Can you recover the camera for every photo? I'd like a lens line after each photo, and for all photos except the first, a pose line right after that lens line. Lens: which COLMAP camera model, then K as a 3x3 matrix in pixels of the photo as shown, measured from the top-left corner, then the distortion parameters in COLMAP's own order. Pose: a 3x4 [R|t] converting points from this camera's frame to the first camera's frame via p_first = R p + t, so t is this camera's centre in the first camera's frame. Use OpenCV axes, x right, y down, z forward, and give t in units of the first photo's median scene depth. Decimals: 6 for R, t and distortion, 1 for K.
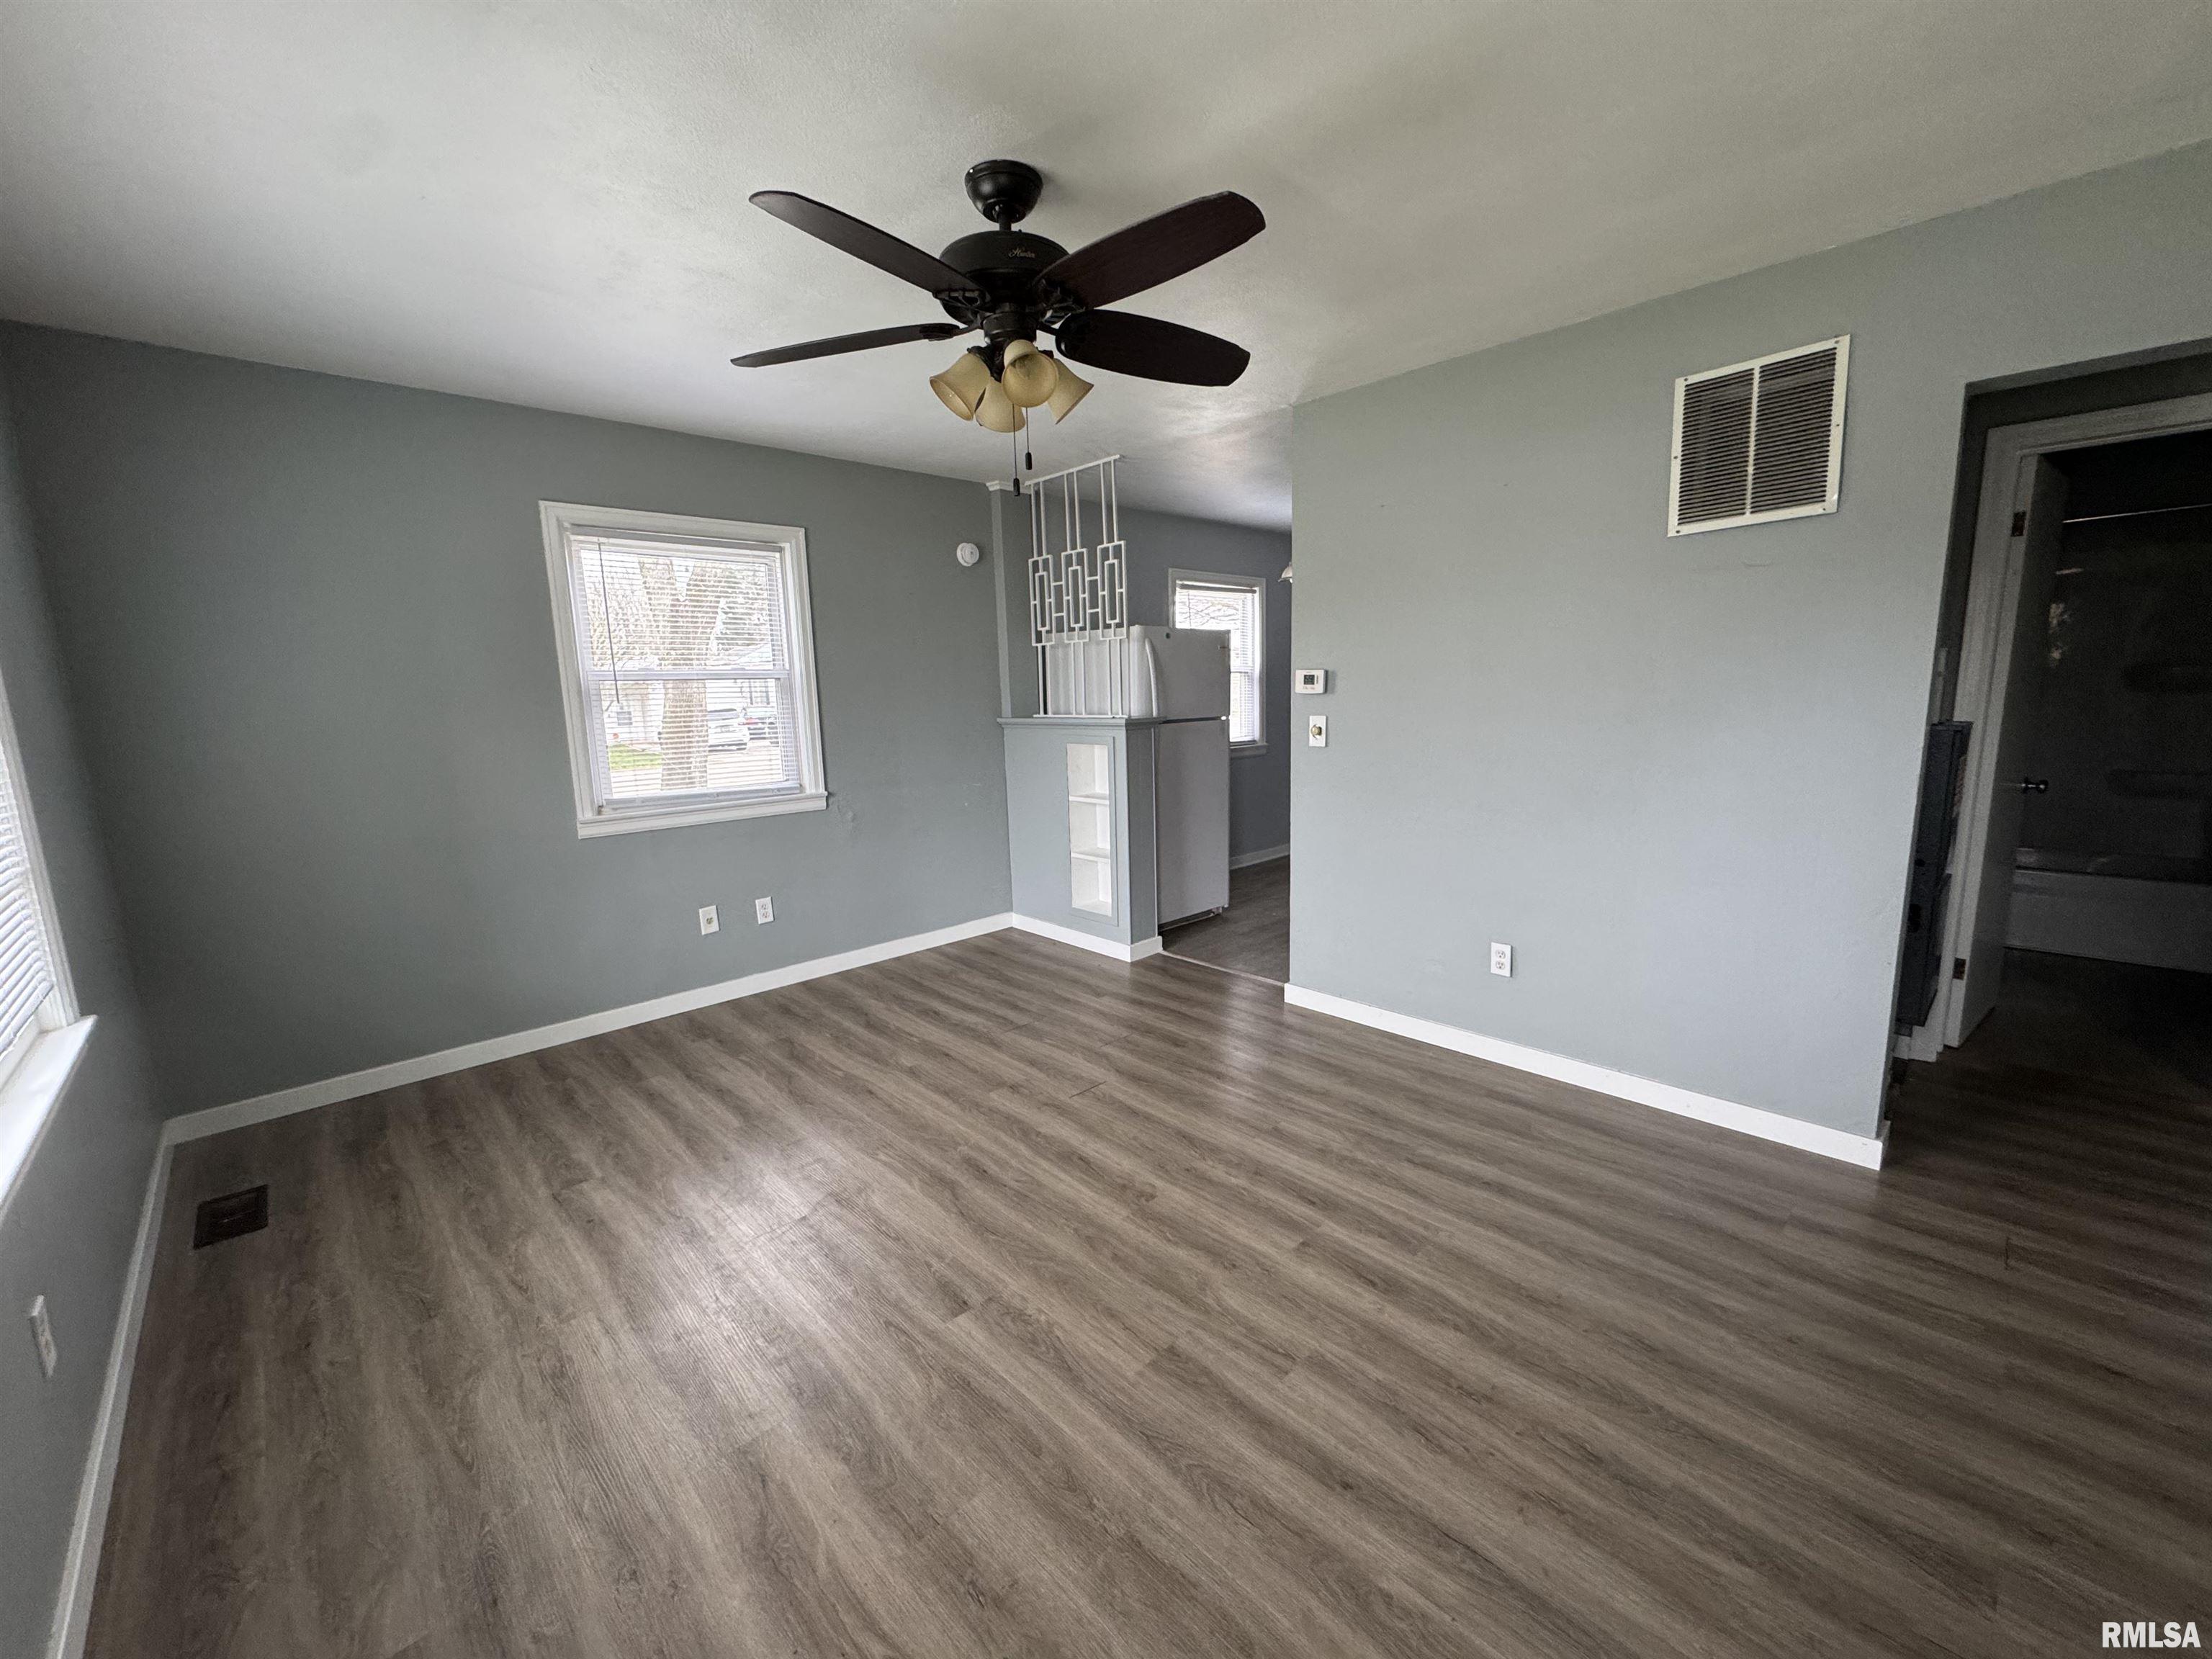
lens RADIAL K [[883.4, 0, 1107.1], [0, 883.4, 820.7], [0, 0, 1]] dist [-0.002606, 0.000394]
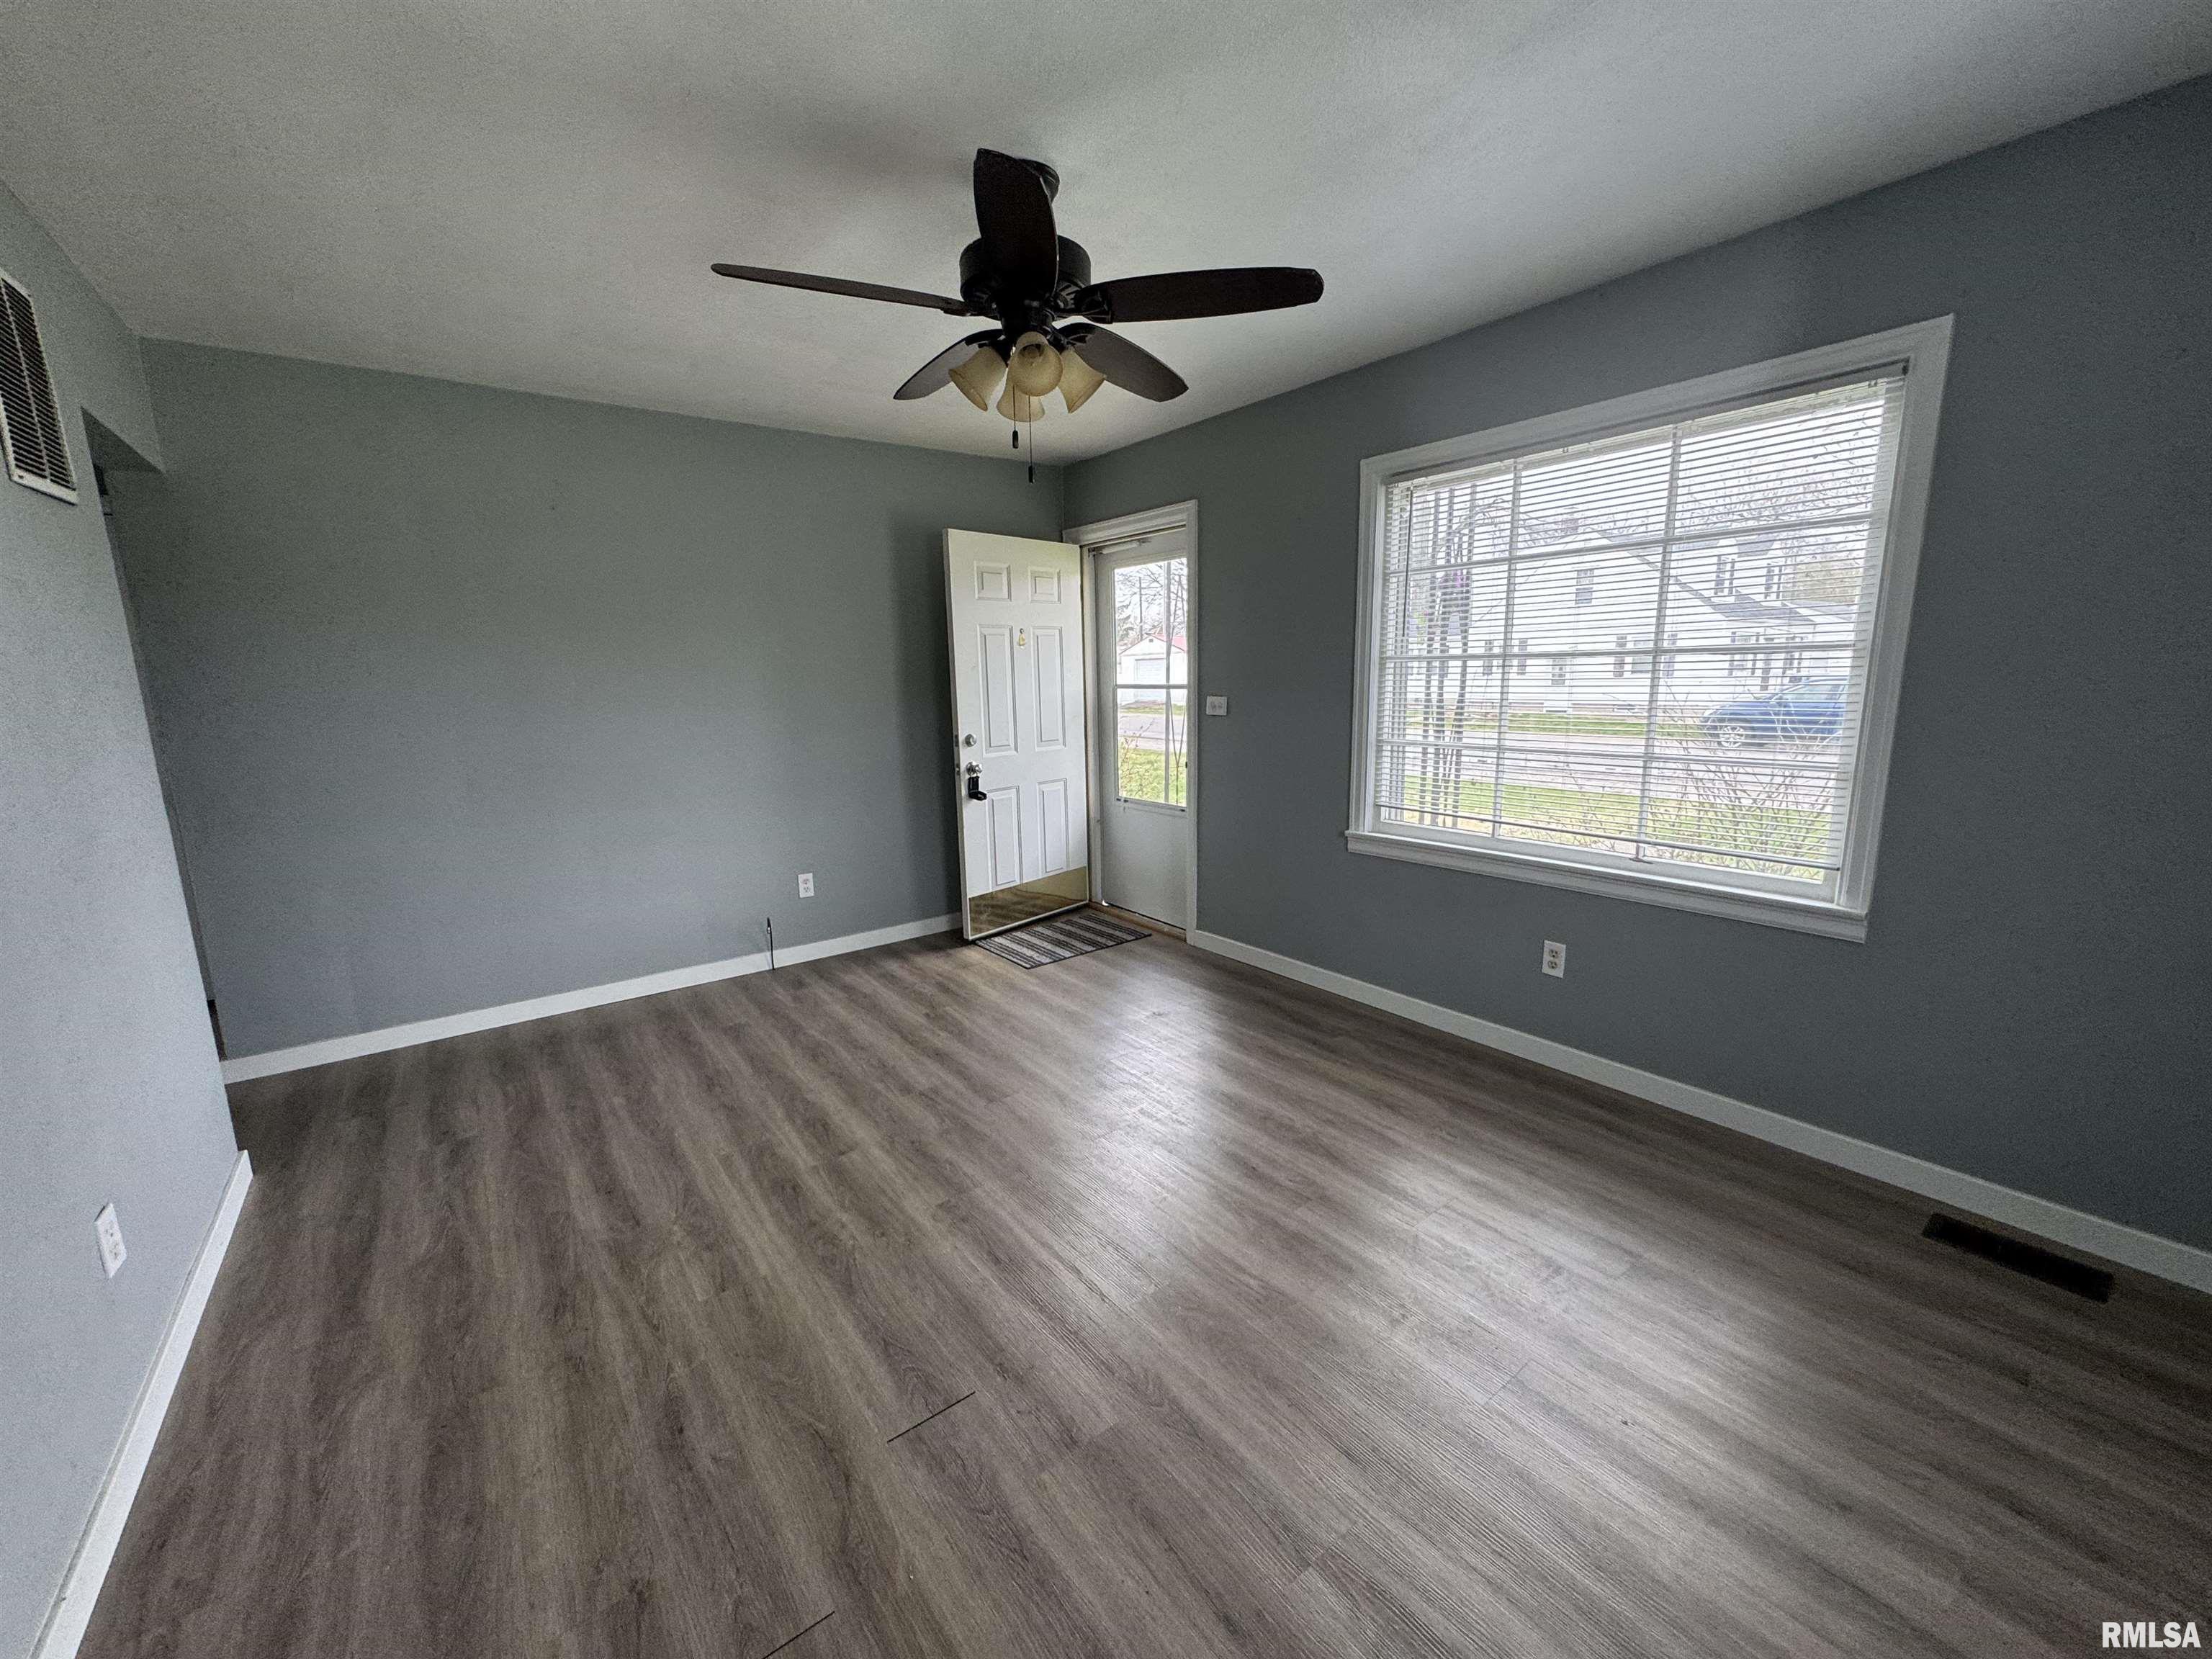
lens RADIAL K [[883.4, 0, 1108.7], [0, 883.4, 834.1], [0, 0, 1]] dist [-0.002606, 0.000394]
pose [[-0.991760, 0.023834, 0.125870, -0.257678], [0.064178, 0.942791, 0.327149, -0.254179], [-0.110872, 0.332532, -0.936552, 1.739816]]
